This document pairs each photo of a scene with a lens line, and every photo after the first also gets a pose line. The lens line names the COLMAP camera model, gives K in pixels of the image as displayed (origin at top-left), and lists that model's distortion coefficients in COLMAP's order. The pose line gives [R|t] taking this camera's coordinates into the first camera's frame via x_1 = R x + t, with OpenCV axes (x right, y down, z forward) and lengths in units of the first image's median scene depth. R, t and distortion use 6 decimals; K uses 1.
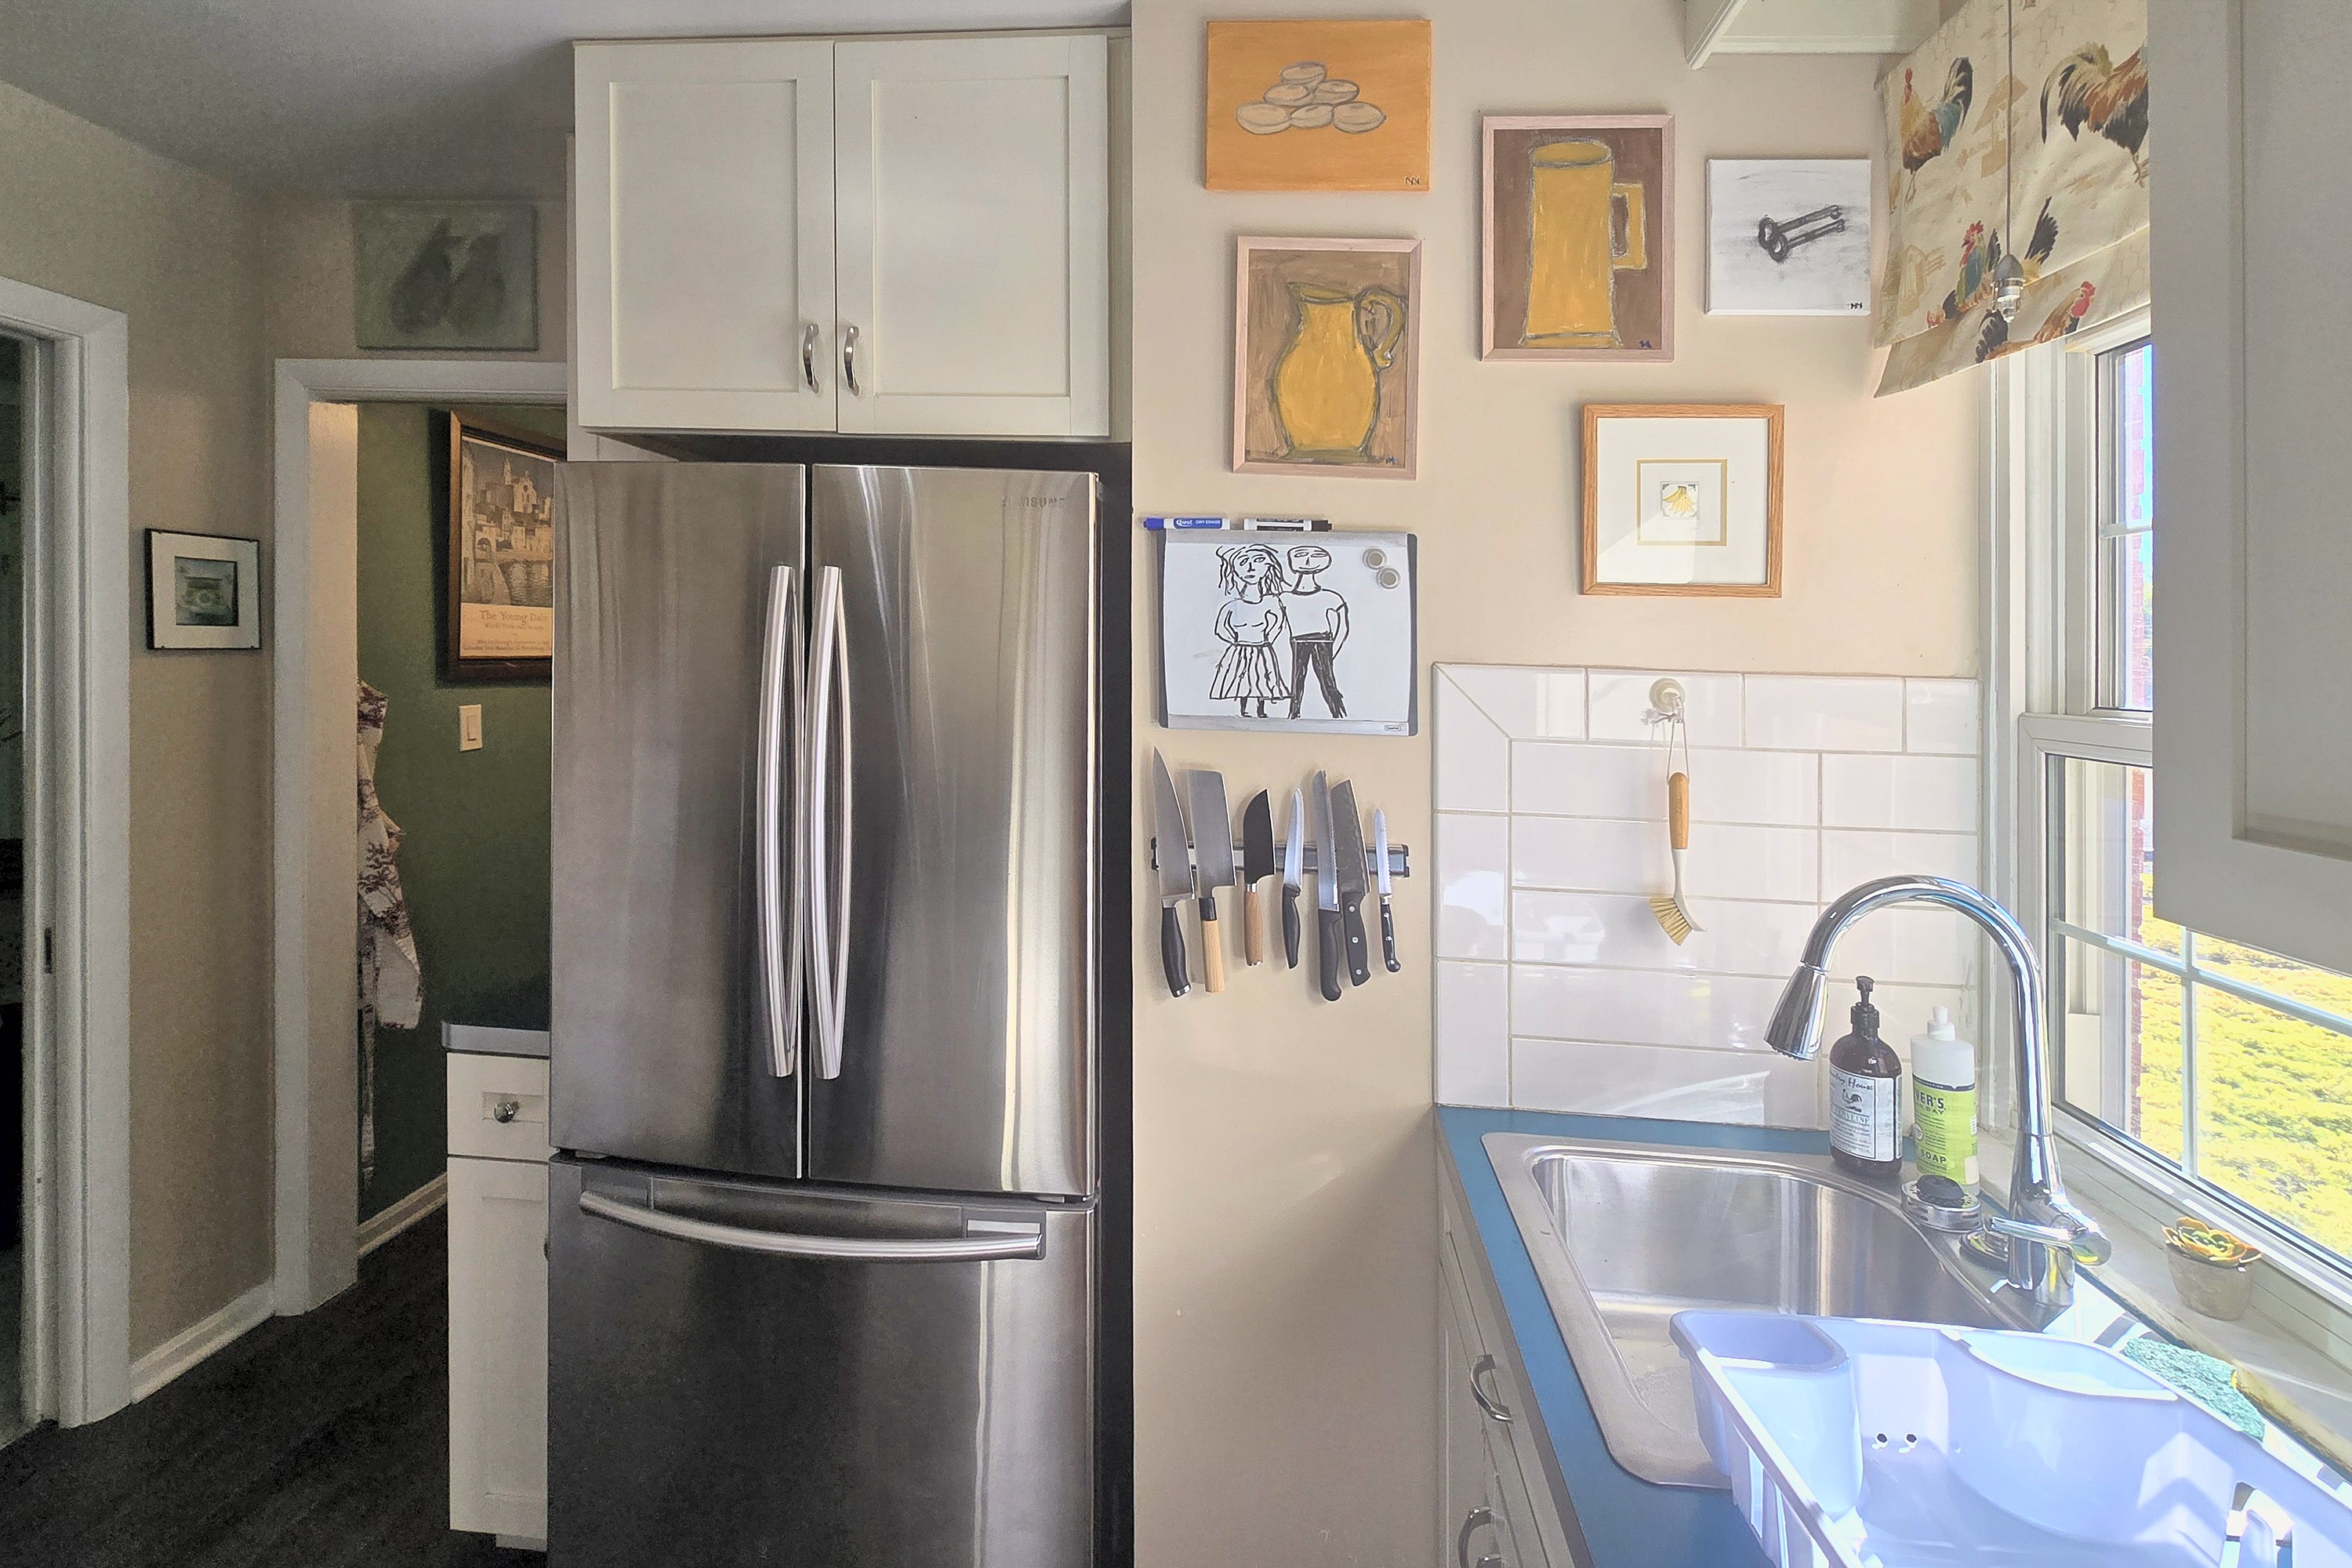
lens RADIAL K [[1137.0, 0, 1136.7], [0, 1137.0, 709.4], [0, 0, 1]] dist [-0.003627, -0.000623]
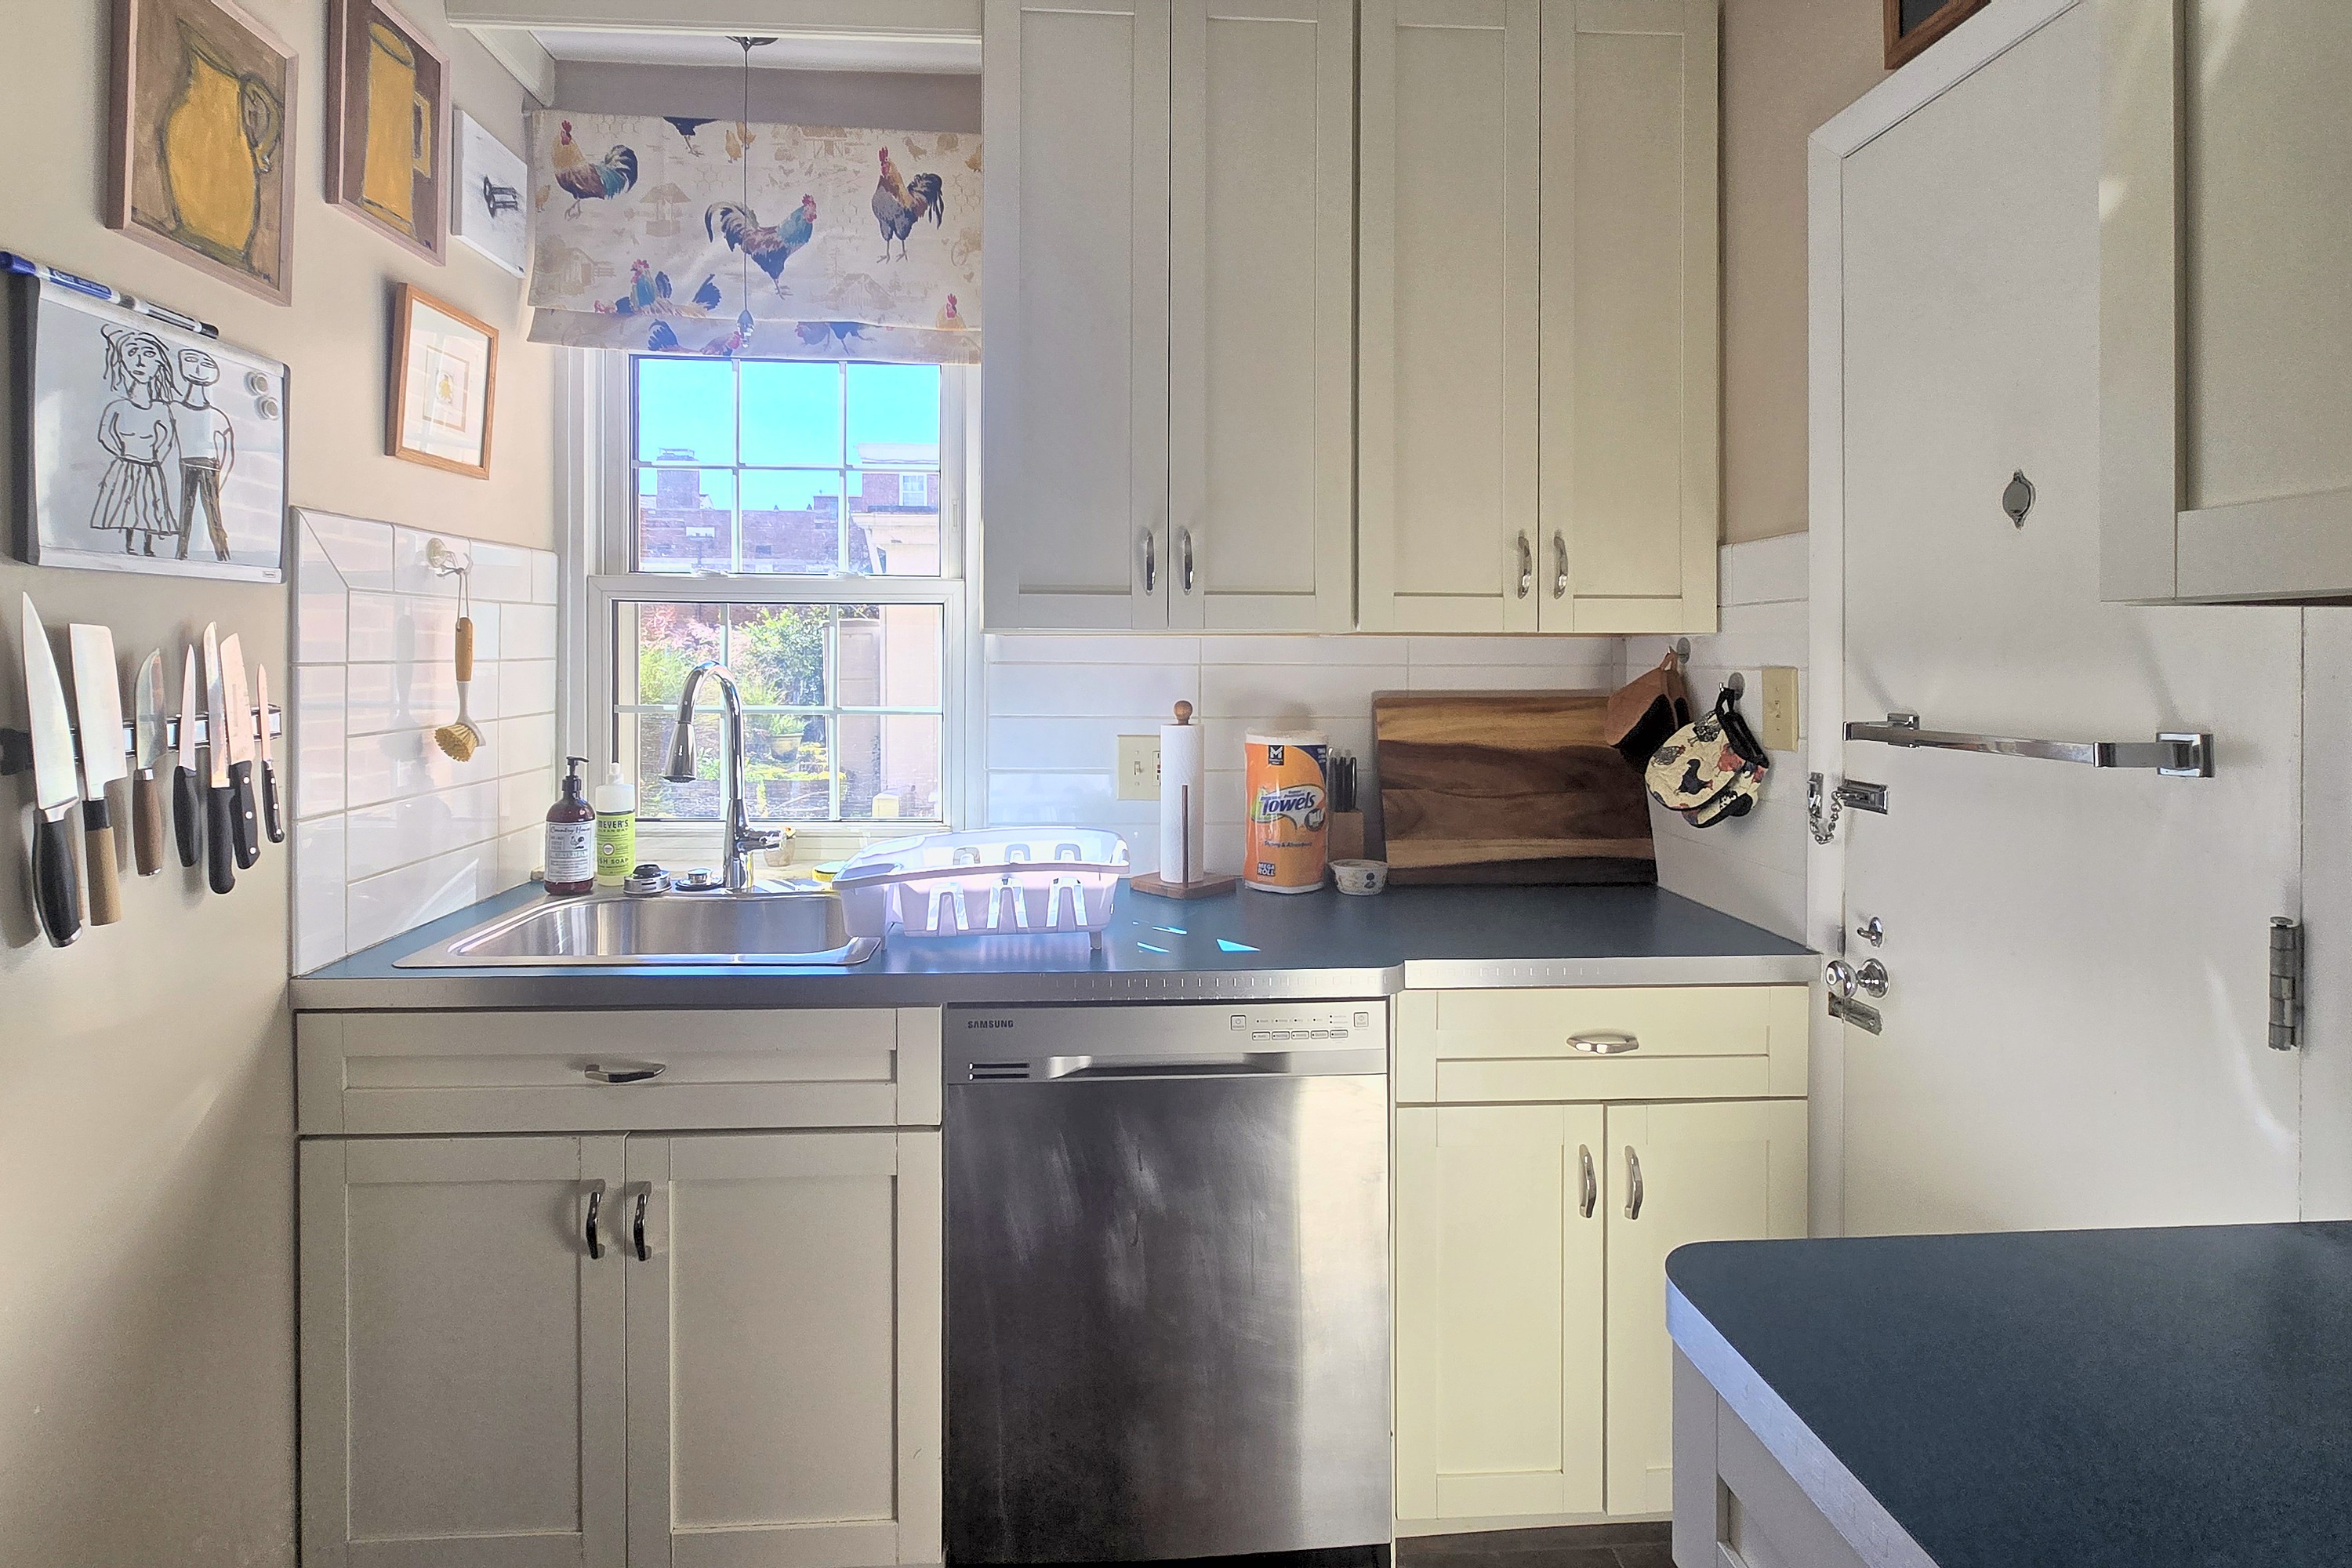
lens RADIAL K [[1154.2, 0, 1175.6], [0, 1154.2, 703.4], [0, 0, 1]] dist [0.002271, -0.000884]
pose [[-0.178005, -0.075707, 0.981113, -0.828249], [0.030474, 0.996134, 0.082395, 0.065734], [-0.983558, 0.044566, -0.175009, 0.455988]]
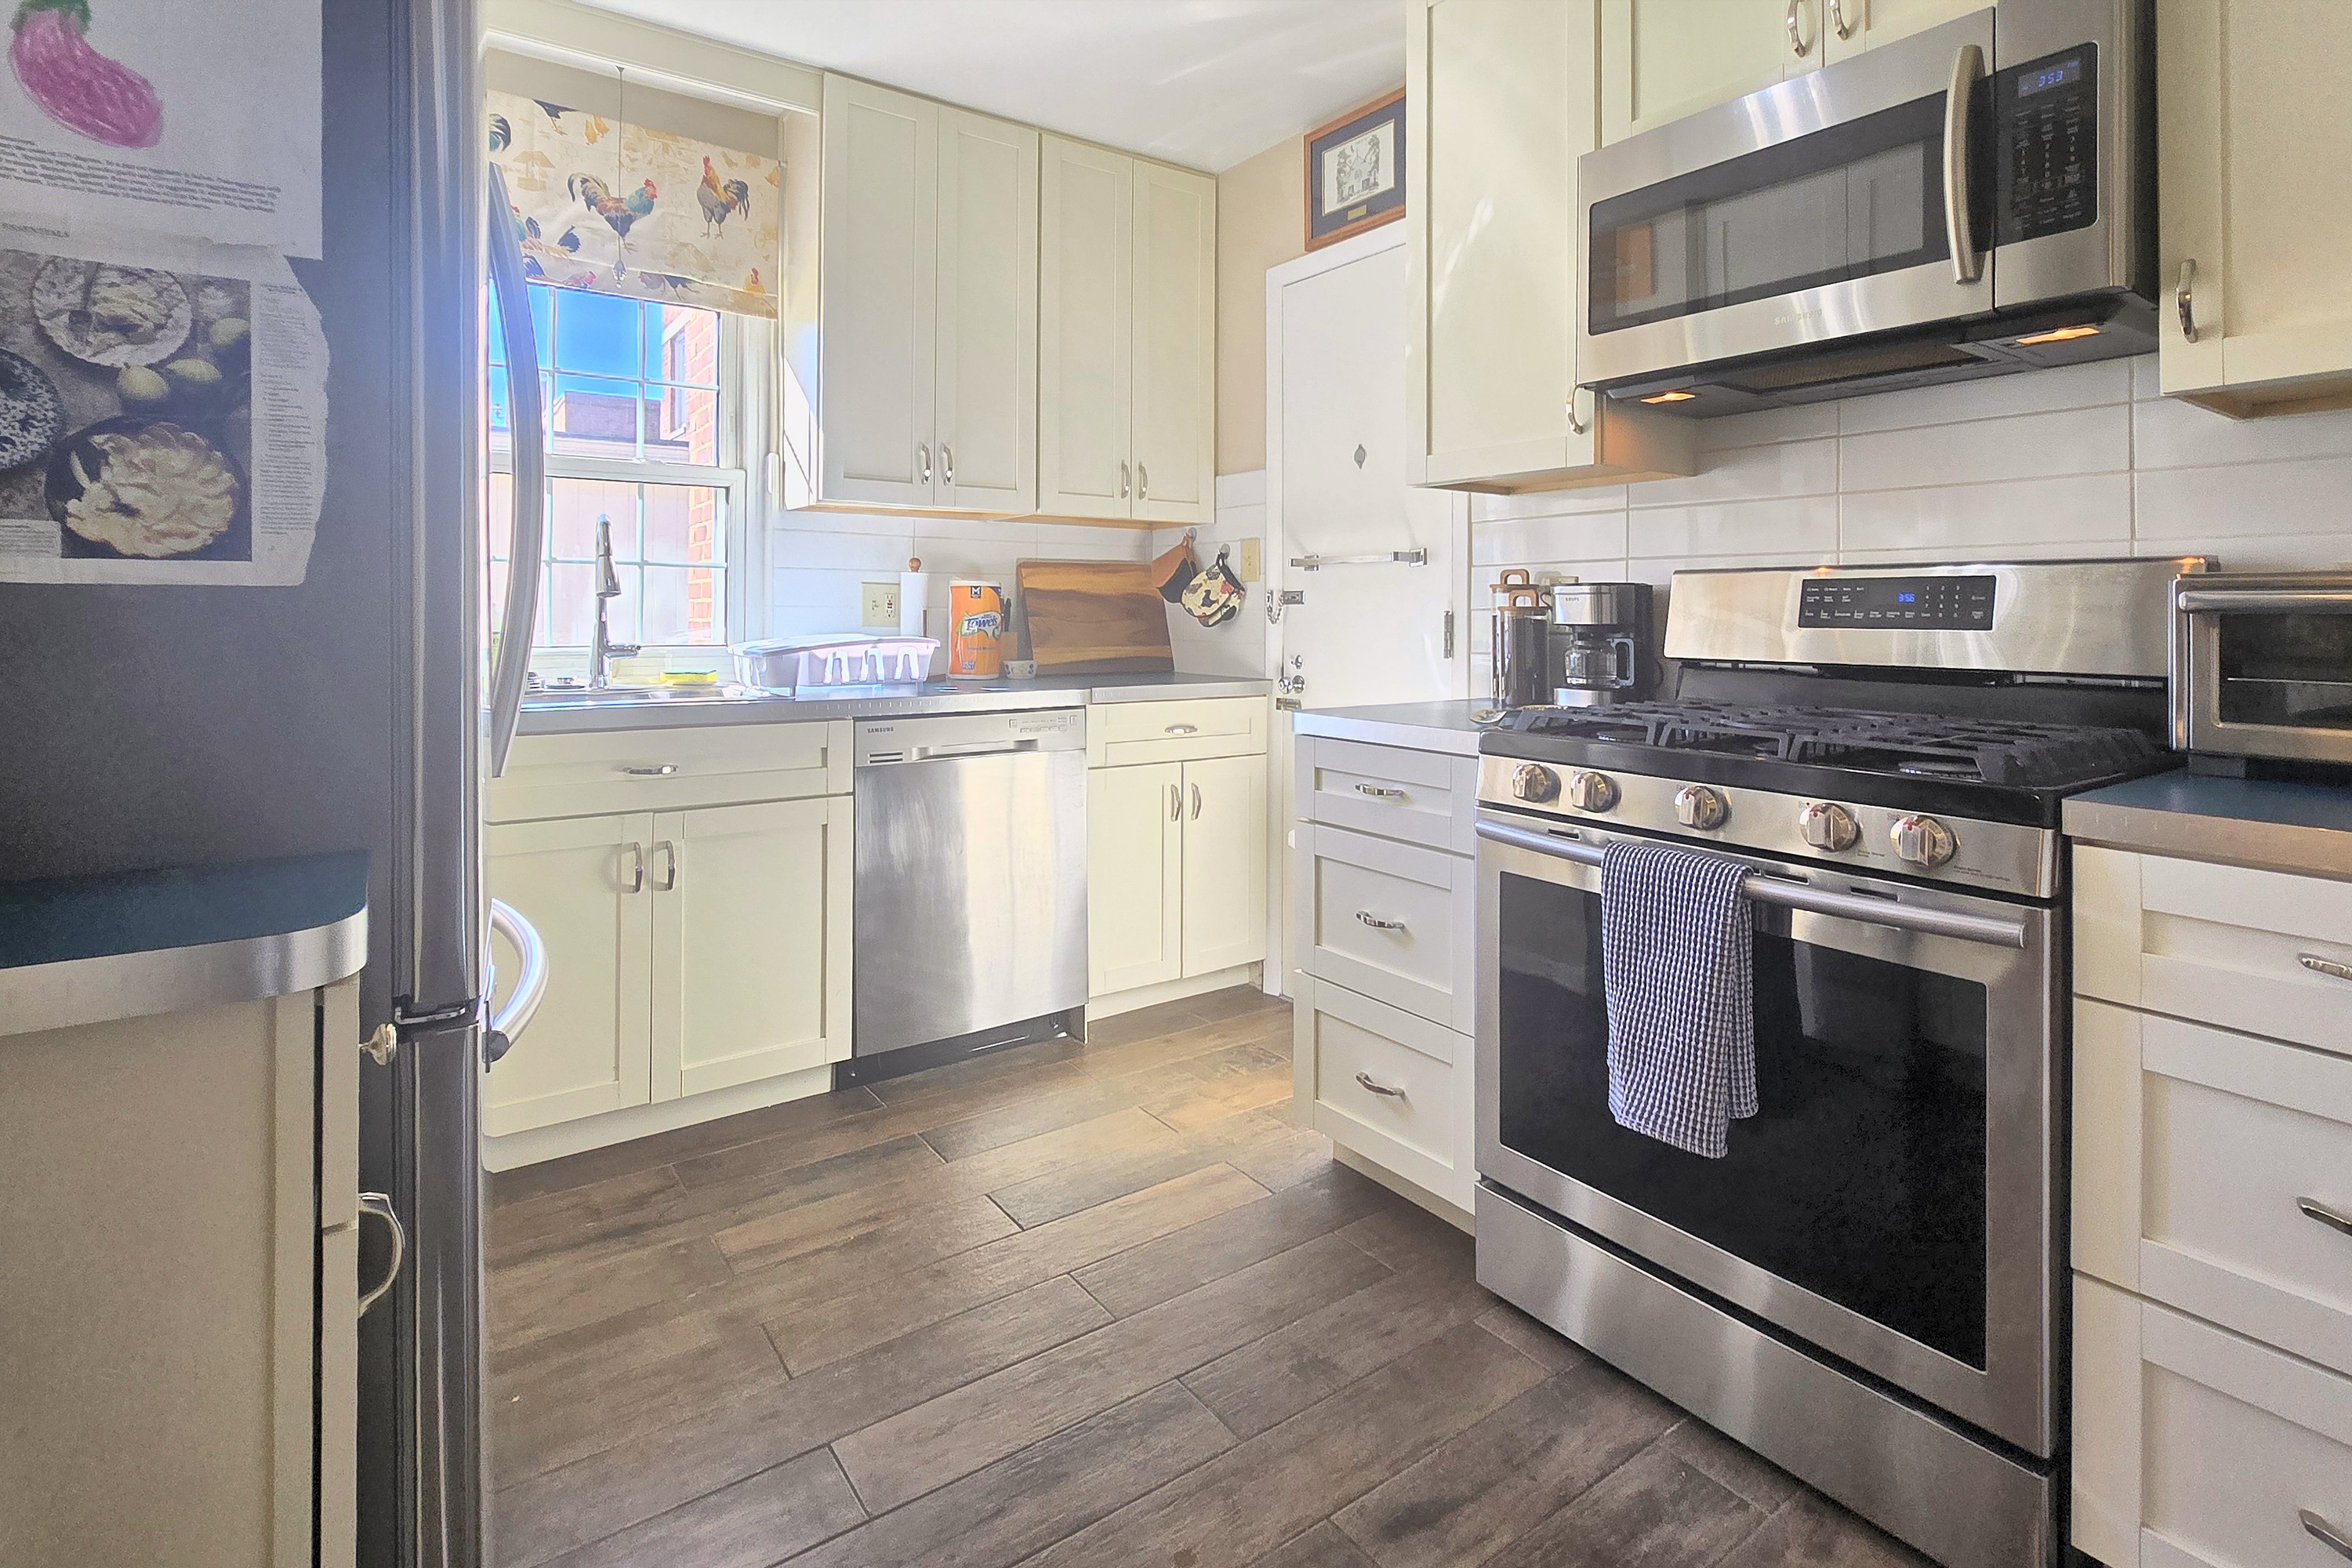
lens RADIAL K [[1137.0, 0, 1136.7], [0, 1137.0, 709.4], [0, 0, 1]] dist [-0.003627, -0.000623]
pose [[-0.646683, -0.104300, 0.755594, -1.341183], [0.000415, 0.990559, 0.137088, 0.162965], [-0.762759, 0.088966, -0.640534, 1.235295]]
